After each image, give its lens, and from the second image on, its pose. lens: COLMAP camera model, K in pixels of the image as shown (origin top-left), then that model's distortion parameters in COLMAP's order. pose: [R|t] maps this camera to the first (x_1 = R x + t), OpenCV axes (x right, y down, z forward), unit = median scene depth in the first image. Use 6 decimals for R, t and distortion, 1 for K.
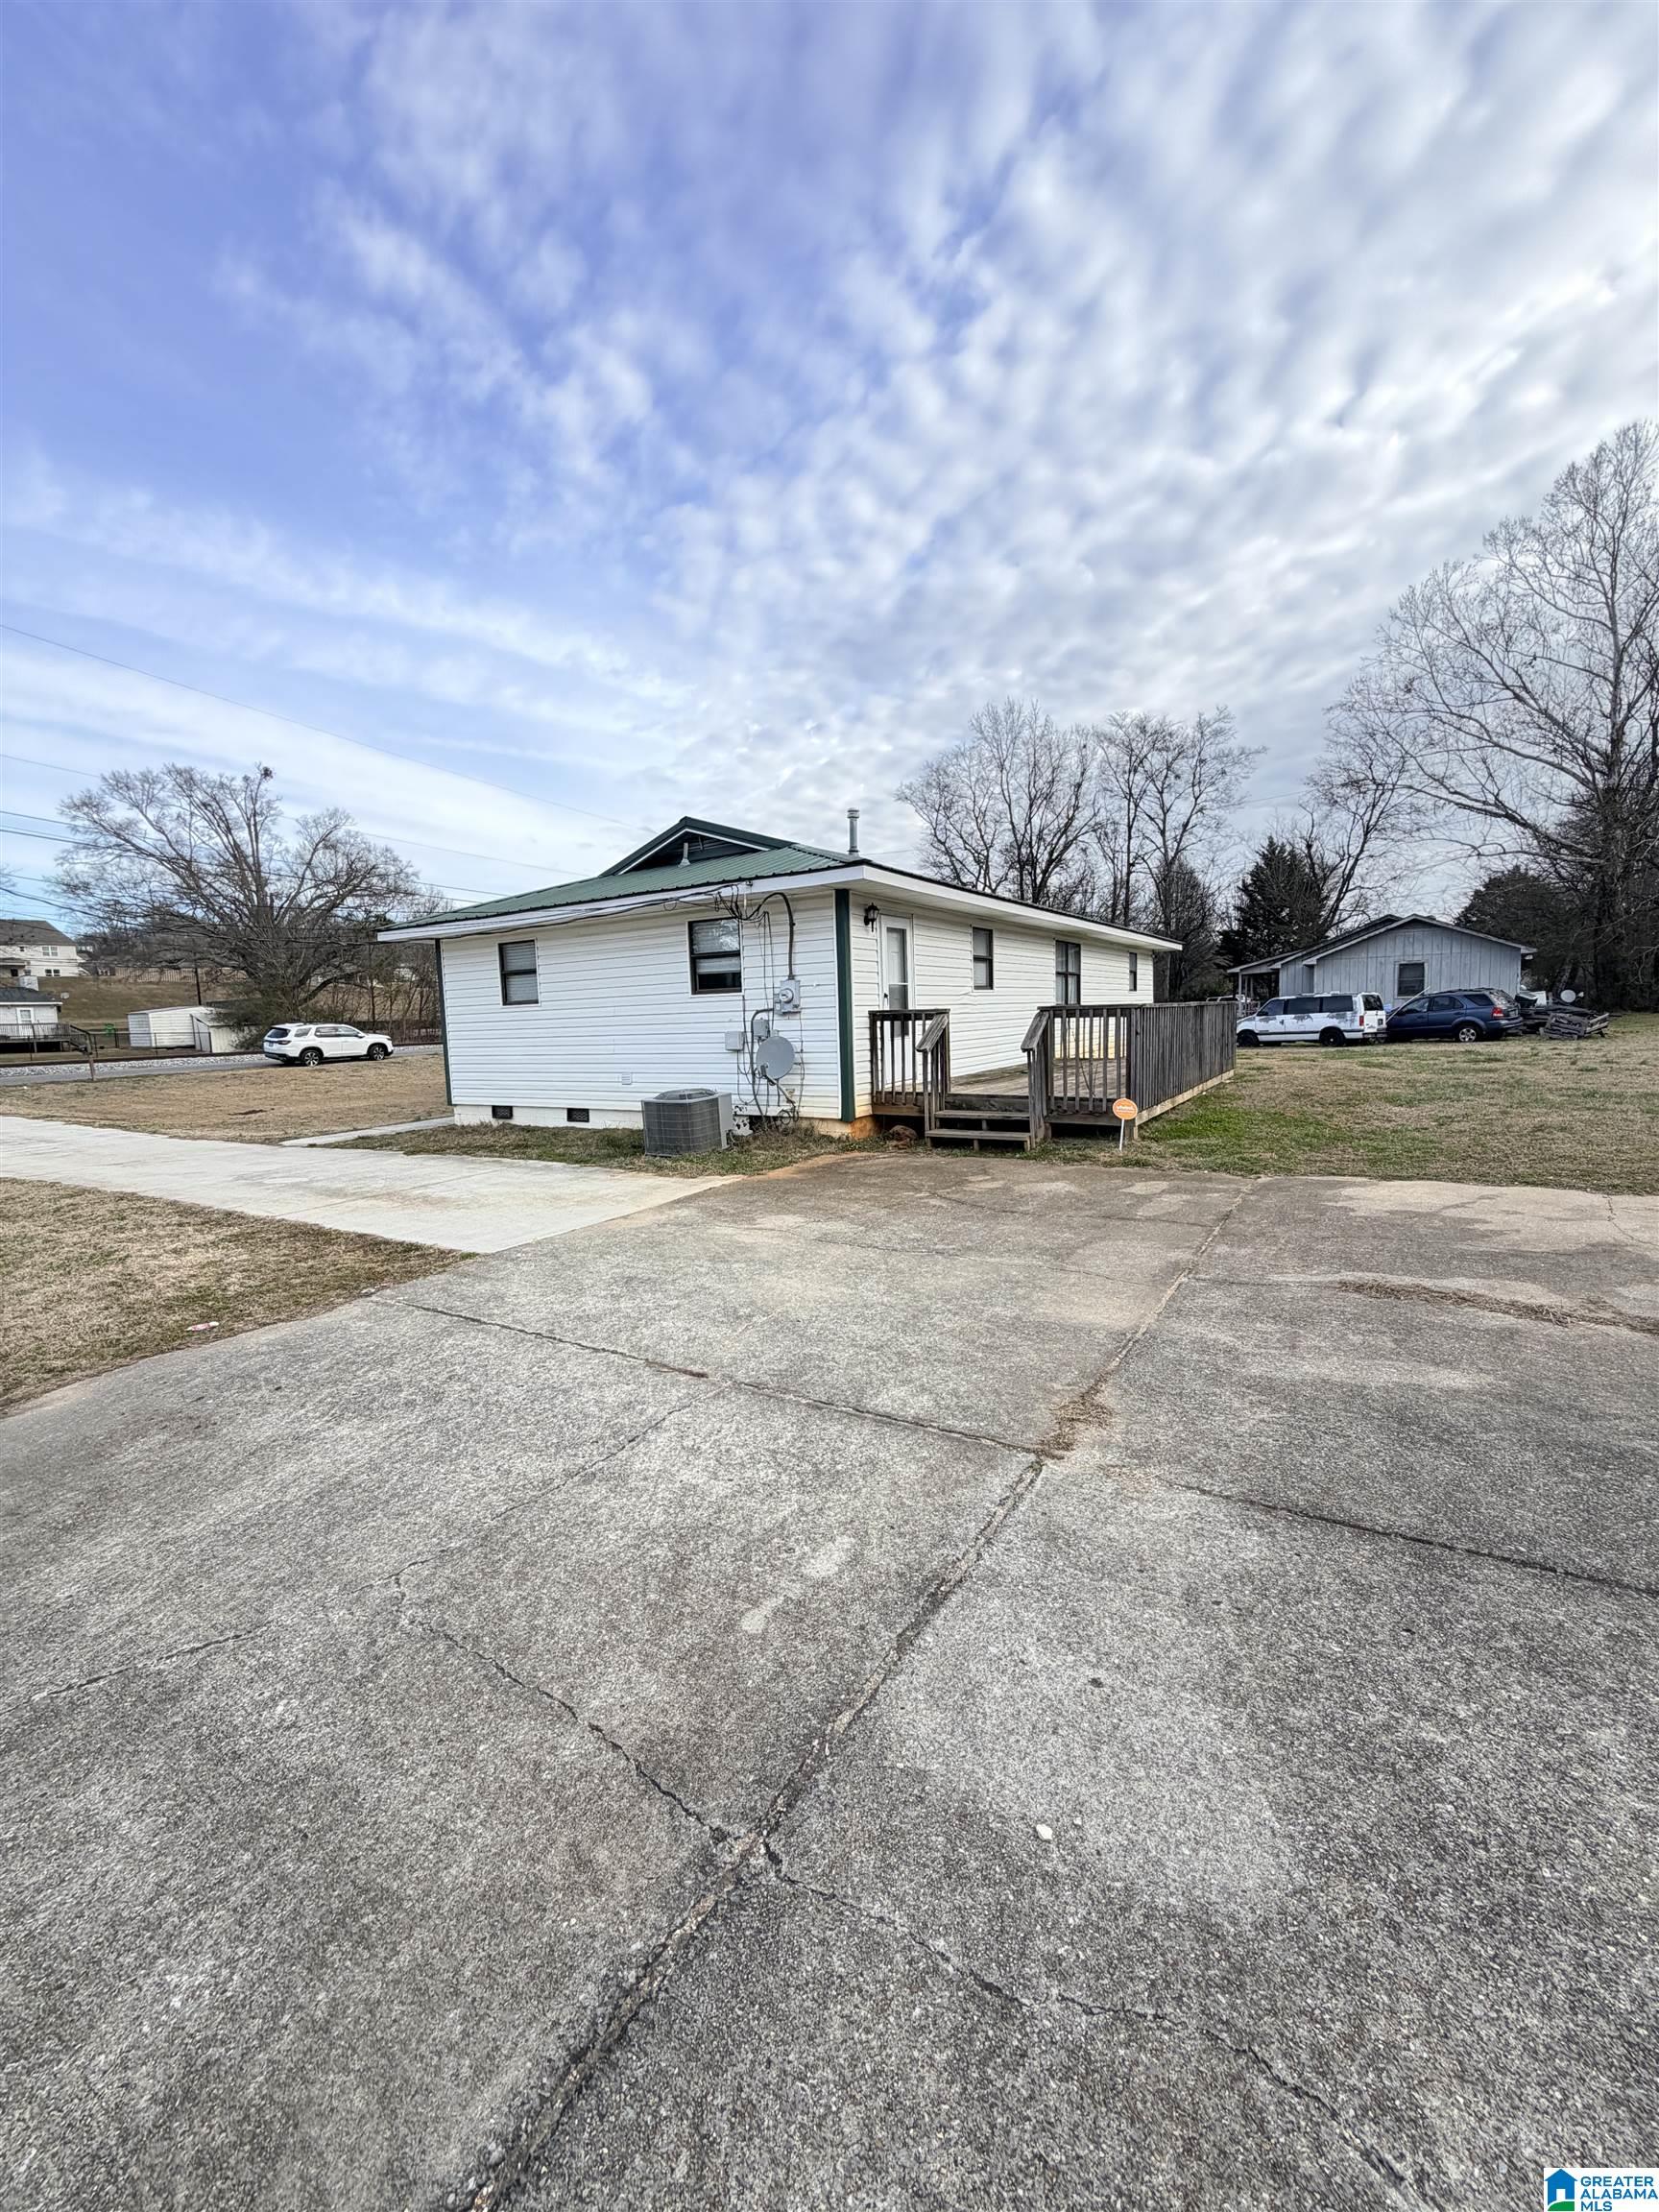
lens RADIAL K [[894.5, 0, 793.3], [0, 894.5, 1107.3], [0, 0, 1]] dist [0.025762, -0.007437]
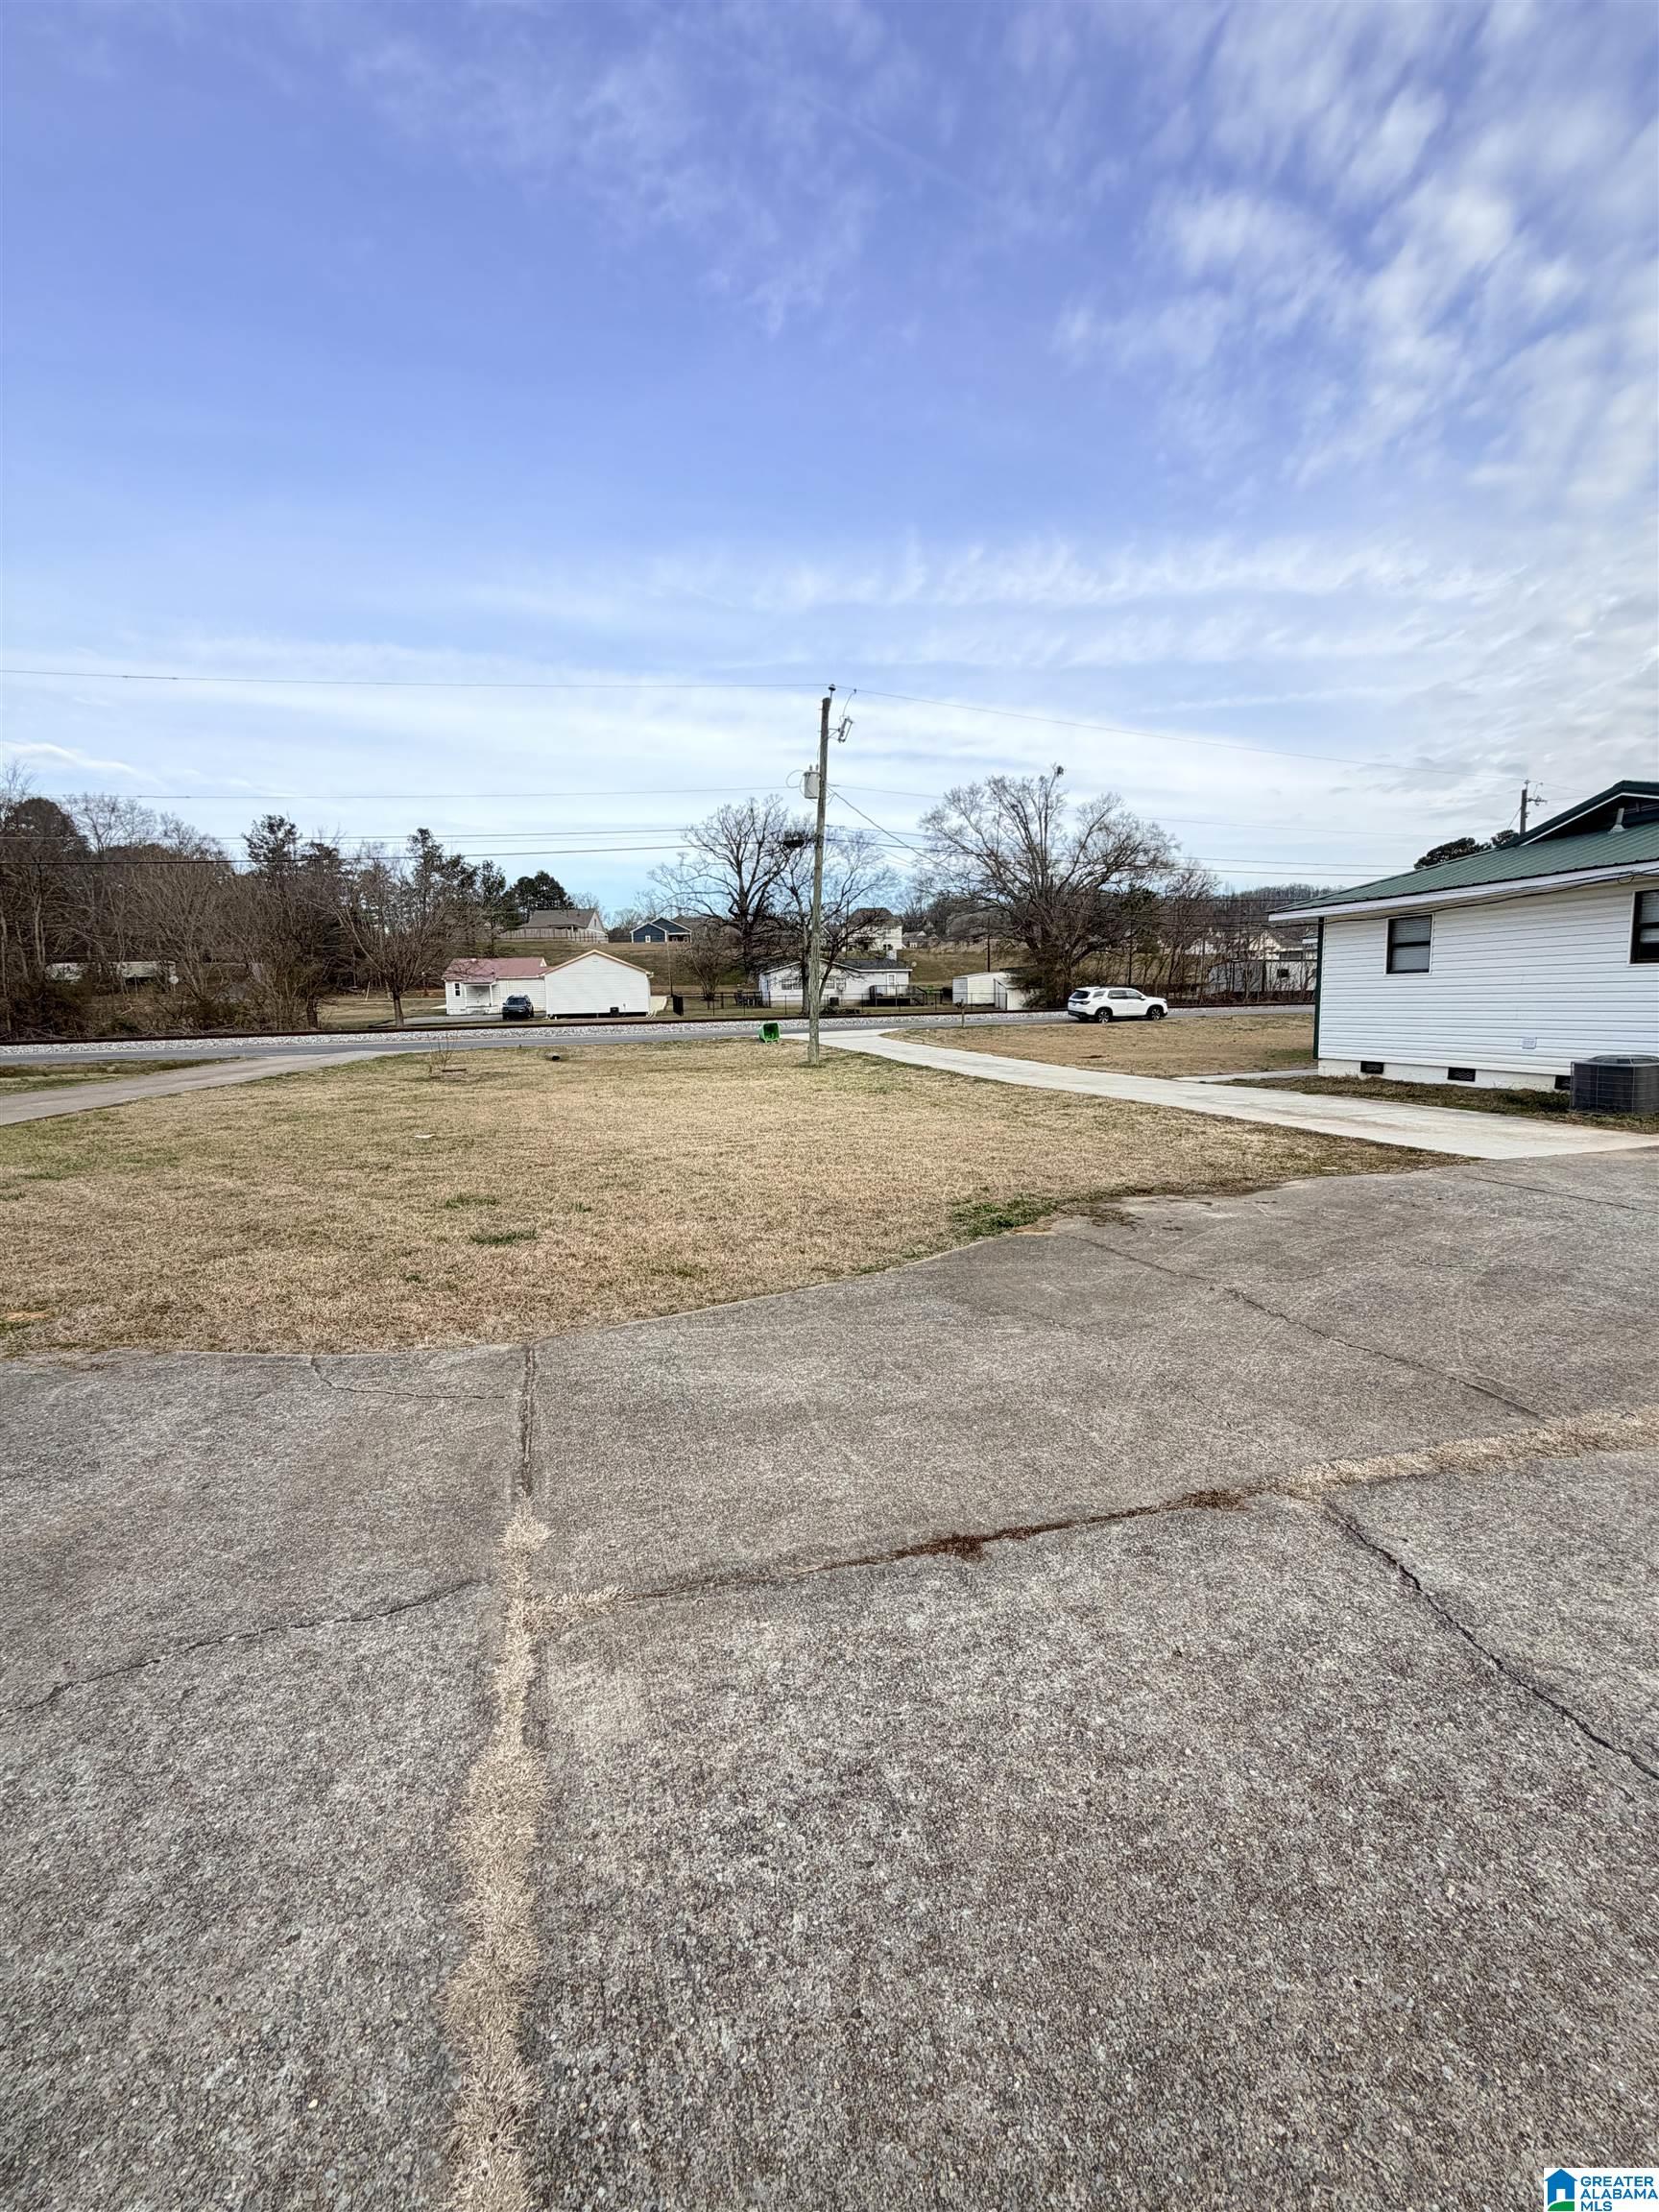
lens RADIAL K [[894.5, 0, 793.3], [0, 894.5, 1107.3], [0, 0, 1]] dist [0.025762, -0.007437]
pose [[0.746008, 0.101120, -0.658215, -0.030640], [-0.074715, 0.994873, 0.068160, 0.009075], [0.661733, -0.001670, 0.749738, -0.099302]]
